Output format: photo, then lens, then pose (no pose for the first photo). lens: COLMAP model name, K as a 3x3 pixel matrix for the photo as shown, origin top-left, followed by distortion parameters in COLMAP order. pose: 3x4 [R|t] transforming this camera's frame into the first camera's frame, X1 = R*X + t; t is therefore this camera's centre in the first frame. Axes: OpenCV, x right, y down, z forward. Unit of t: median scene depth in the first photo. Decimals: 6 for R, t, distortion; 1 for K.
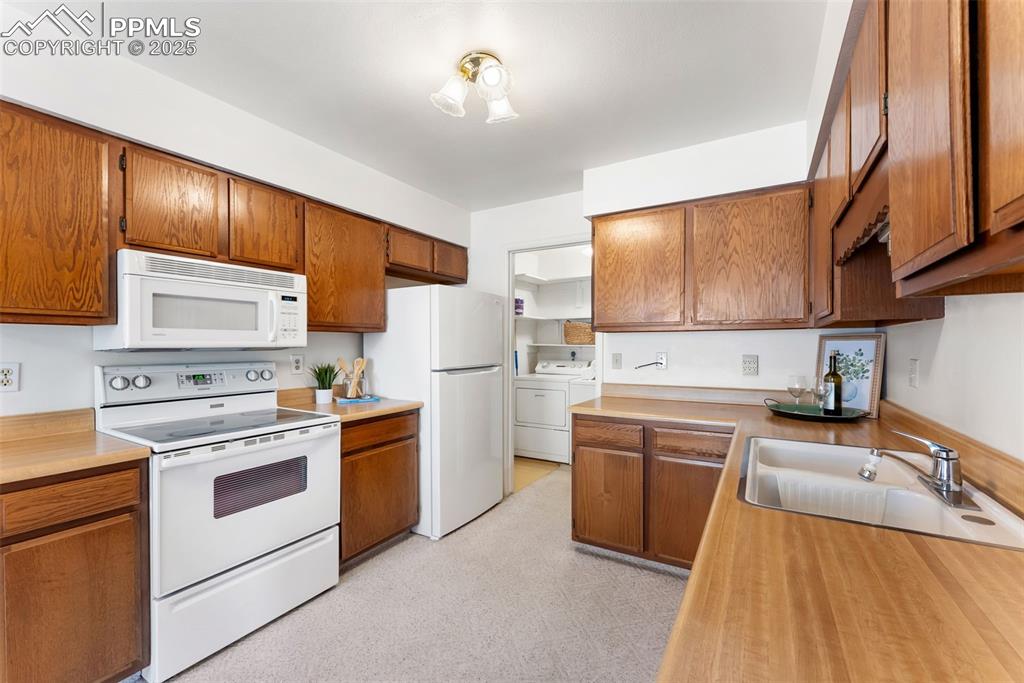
lens RADIAL K [[410.1, 0, 523.6], [0, 410.1, 346.4], [0, 0, 1]] dist [-0.002104, -0.000624]
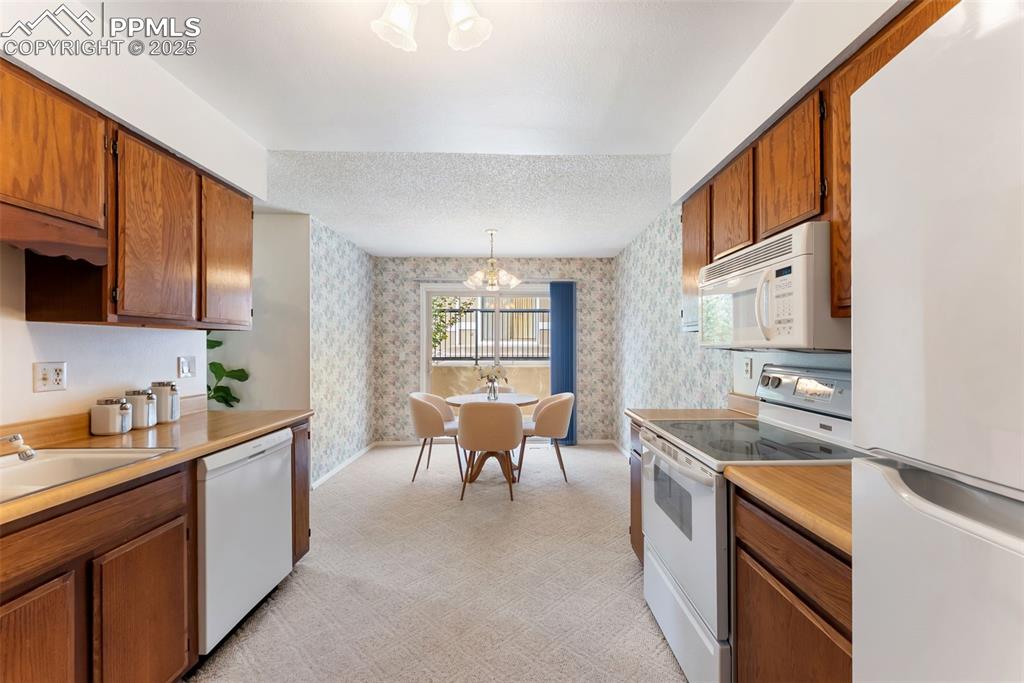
lens RADIAL K [[410.1, 0, 523.6], [0, 410.1, 346.4], [0, 0, 1]] dist [-0.002104, -0.000624]
pose [[-0.856353, 0.001515, -0.516389, 0.088683], [0.001067, 0.999999, 0.001165, -0.002292], [0.516390, 0.000447, -0.856354, 1.206197]]
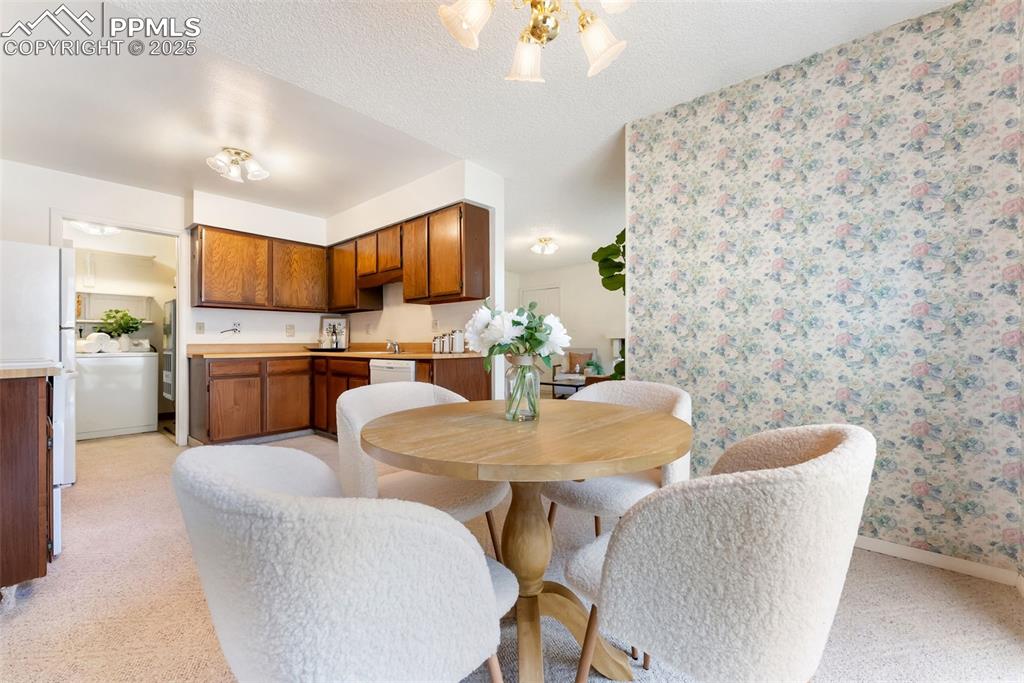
lens RADIAL K [[408.1, 0, 518.8], [0, 408.1, 341.2], [0, 0, 1]] dist [-0.000226, -0.000101]
pose [[0.173181, 0.001245, 0.984889, -1.162777], [0.009261, 0.999953, -0.002893, 0.115475], [-0.984846, 0.009622, 0.173162, -0.370164]]
